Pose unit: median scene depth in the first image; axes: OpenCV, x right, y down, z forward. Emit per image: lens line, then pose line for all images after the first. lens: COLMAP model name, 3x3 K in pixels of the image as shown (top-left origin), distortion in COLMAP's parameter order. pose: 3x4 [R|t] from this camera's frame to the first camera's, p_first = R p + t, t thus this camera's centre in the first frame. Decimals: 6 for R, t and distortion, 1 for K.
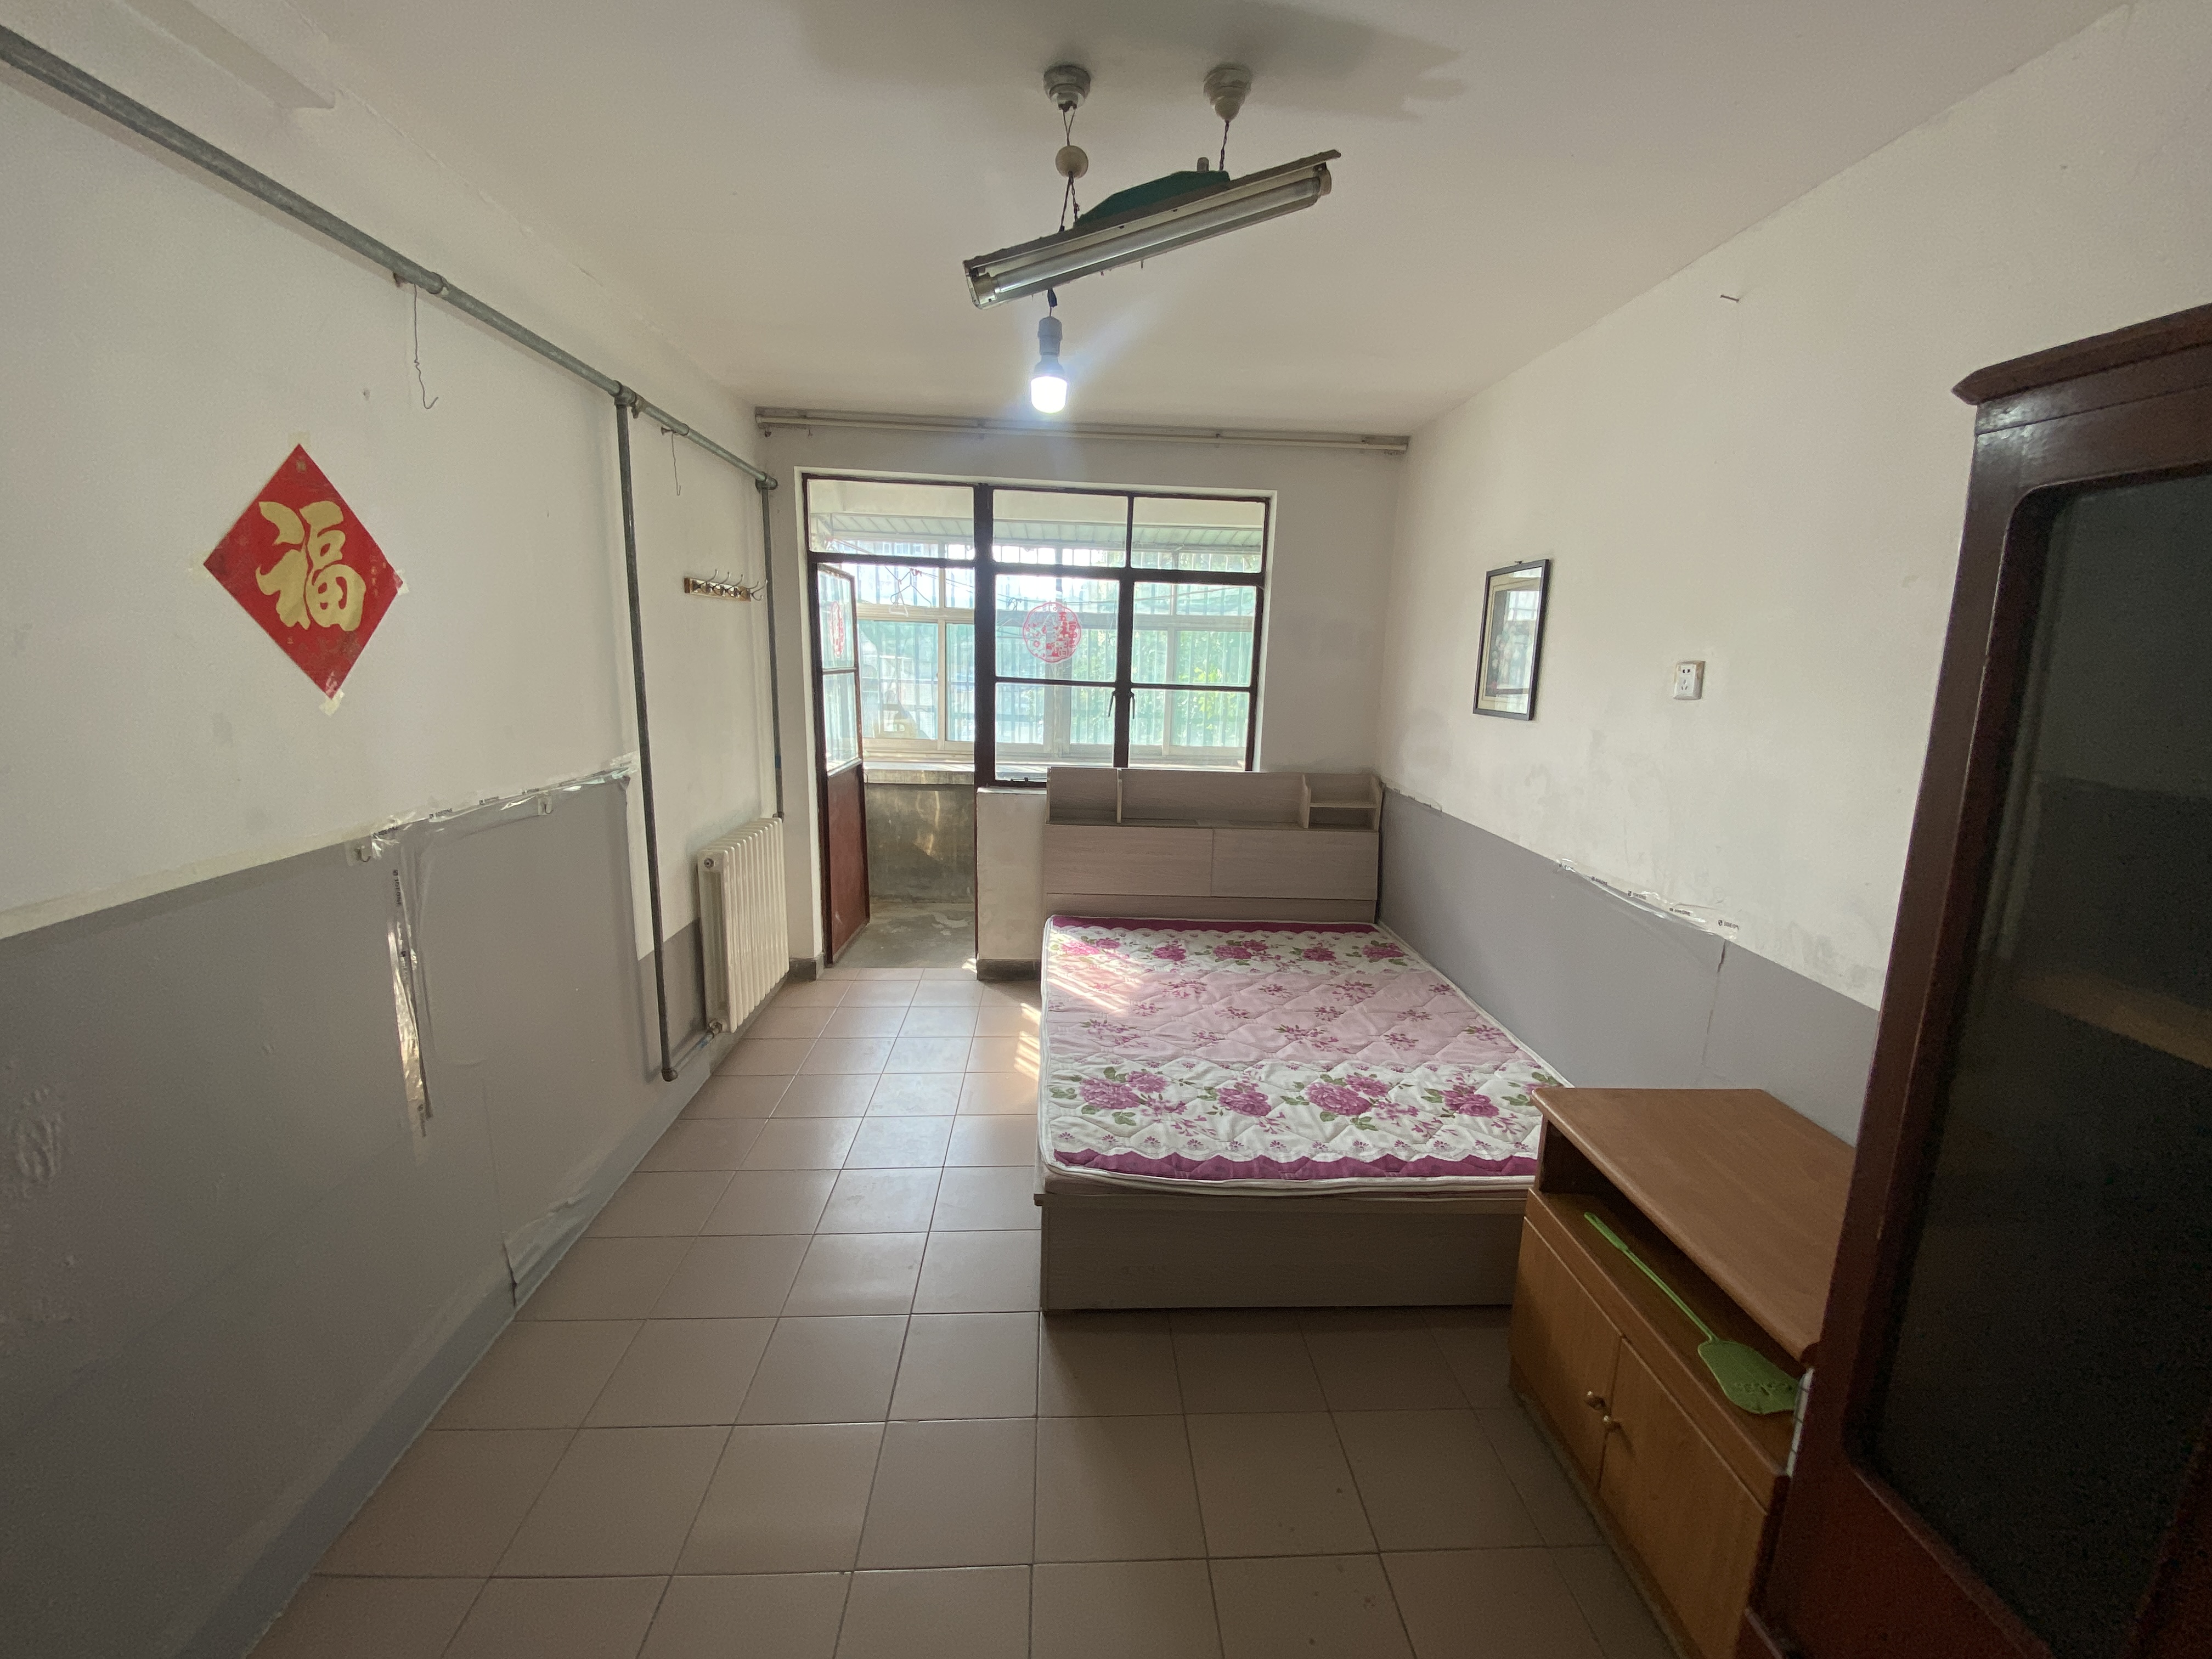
lens RADIAL K [[898.7, 0, 1104.3], [0, 898.7, 820.6], [0, 0, 1]] dist [-0.000444, -0.000155]
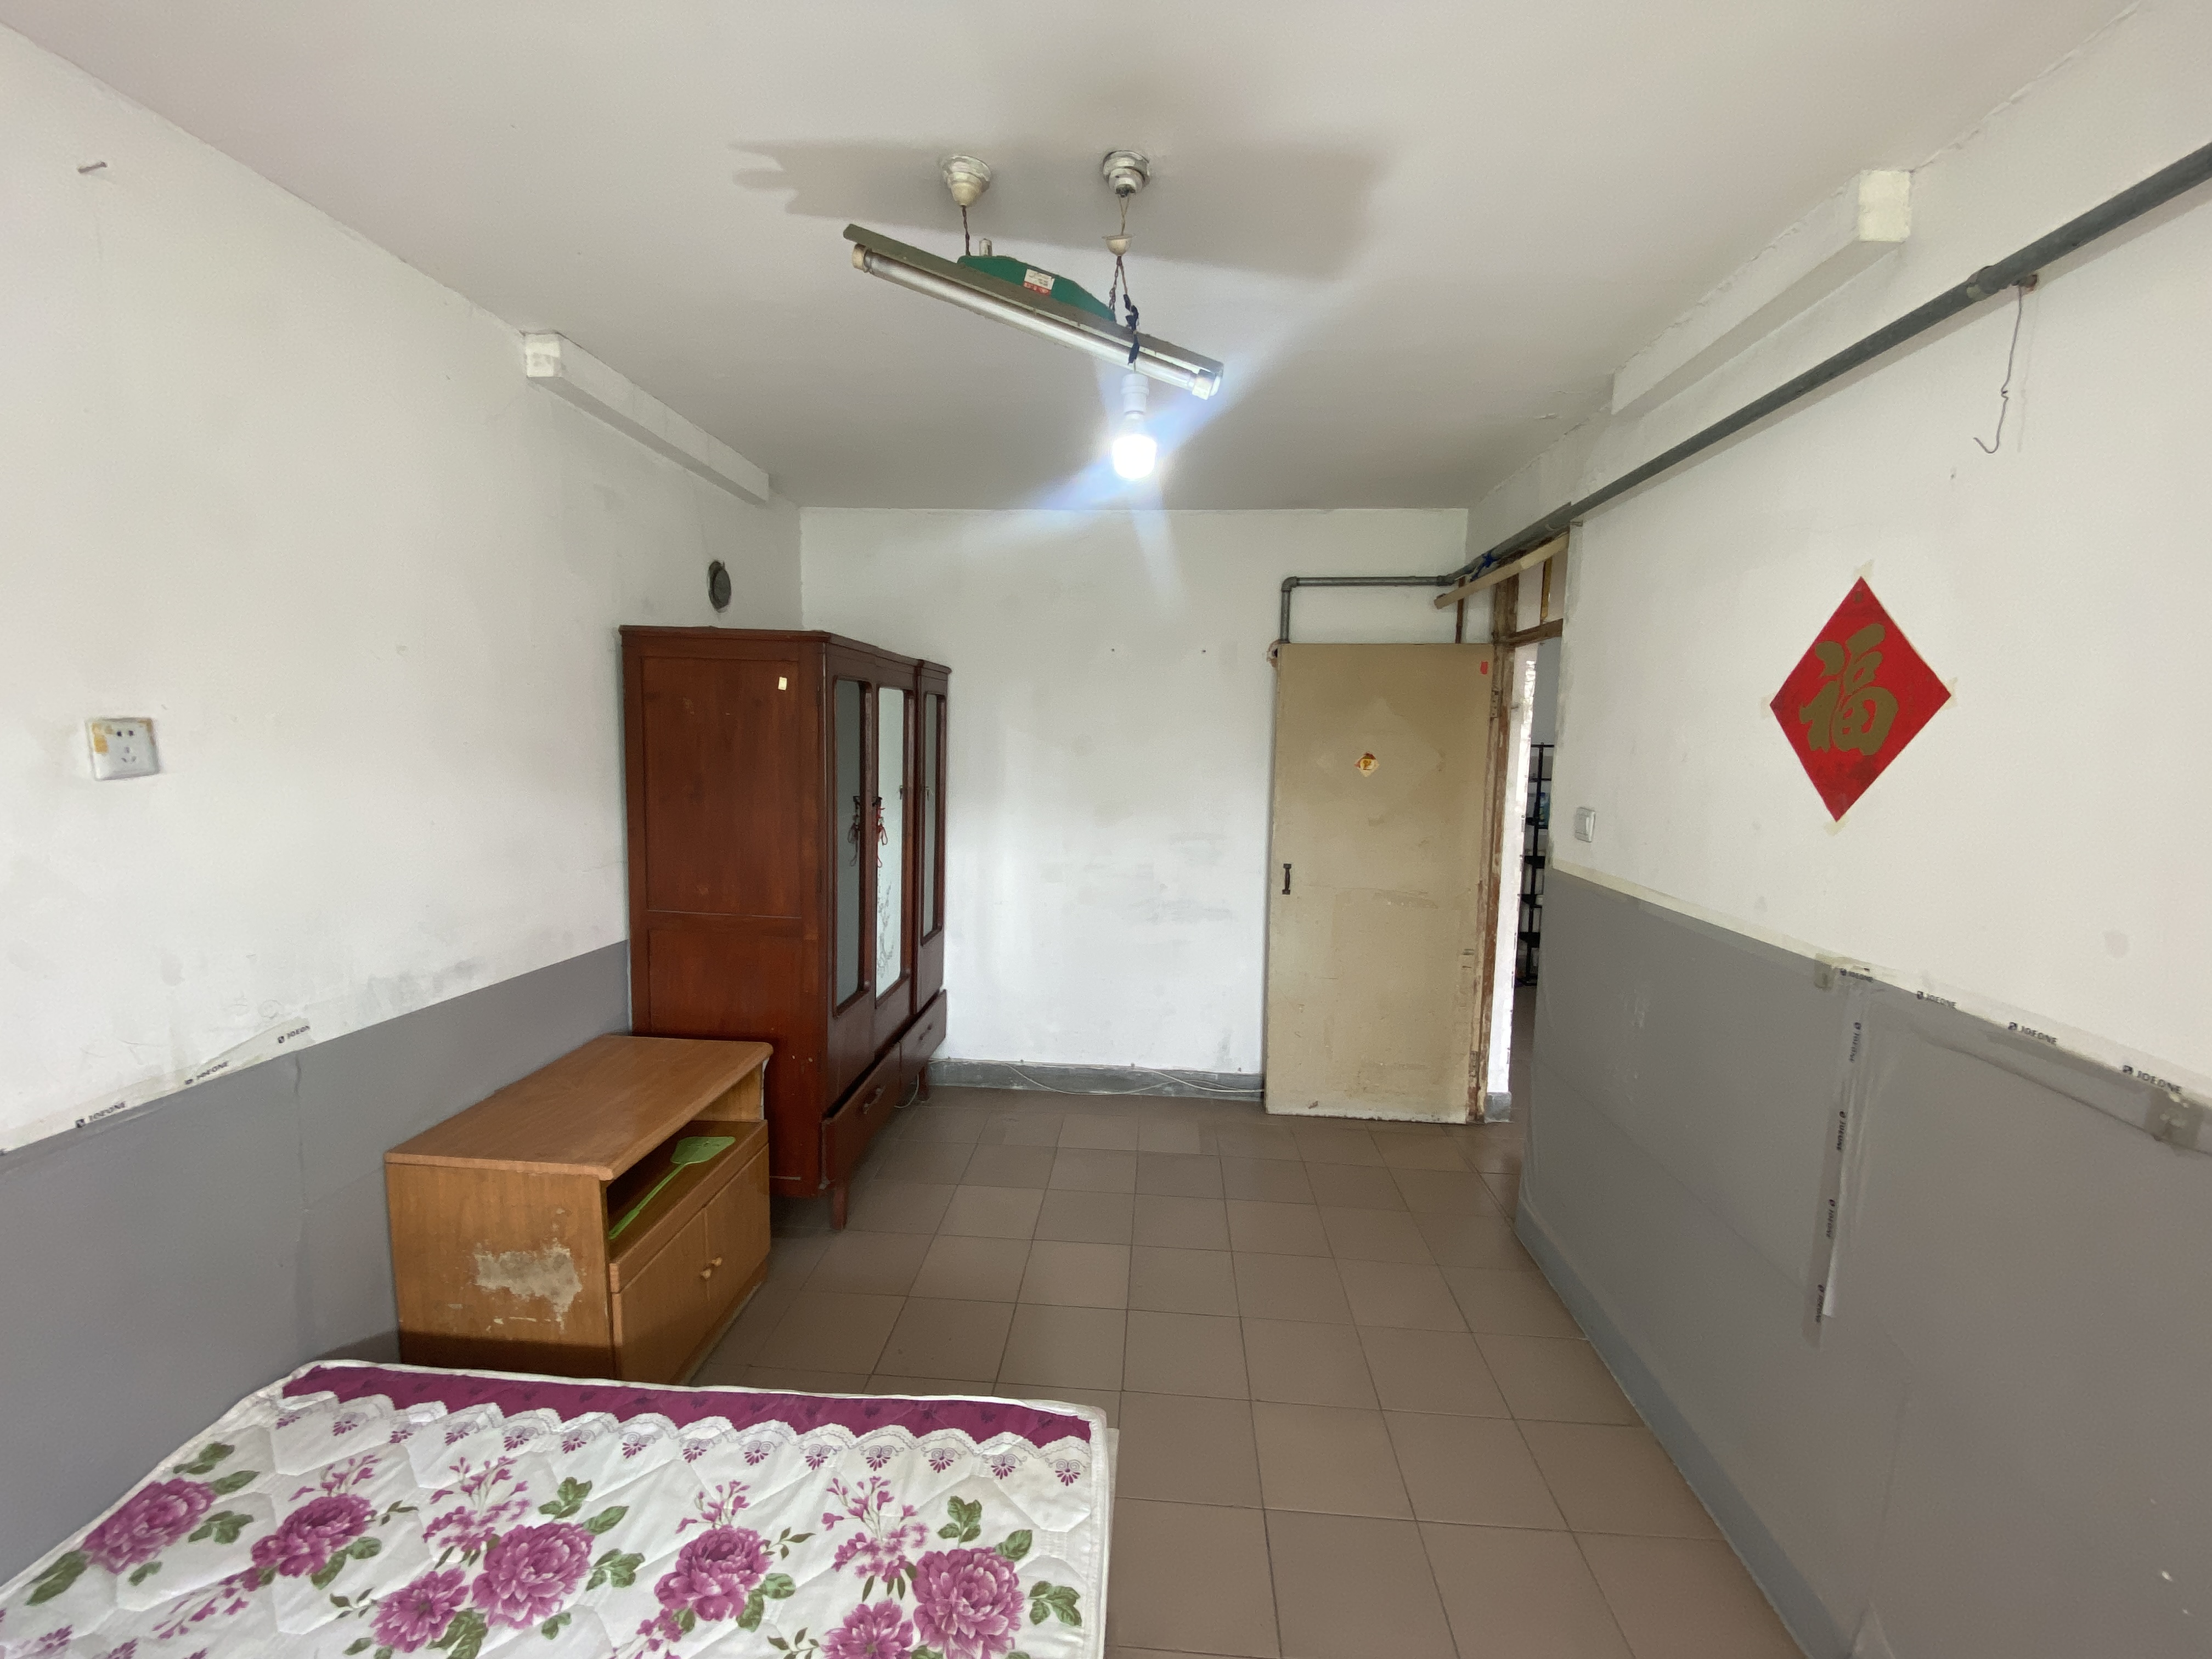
lens RADIAL K [[898.7, 0, 1102.4], [0, 898.7, 830.7], [0, 0, 1]] dist [-0.000444, -0.000155]
pose [[-0.991715, -0.057223, 0.115008, -0.140096], [-0.020990, 0.955453, 0.294398, -0.351580], [-0.126731, 0.289544, -0.948738, 1.789845]]
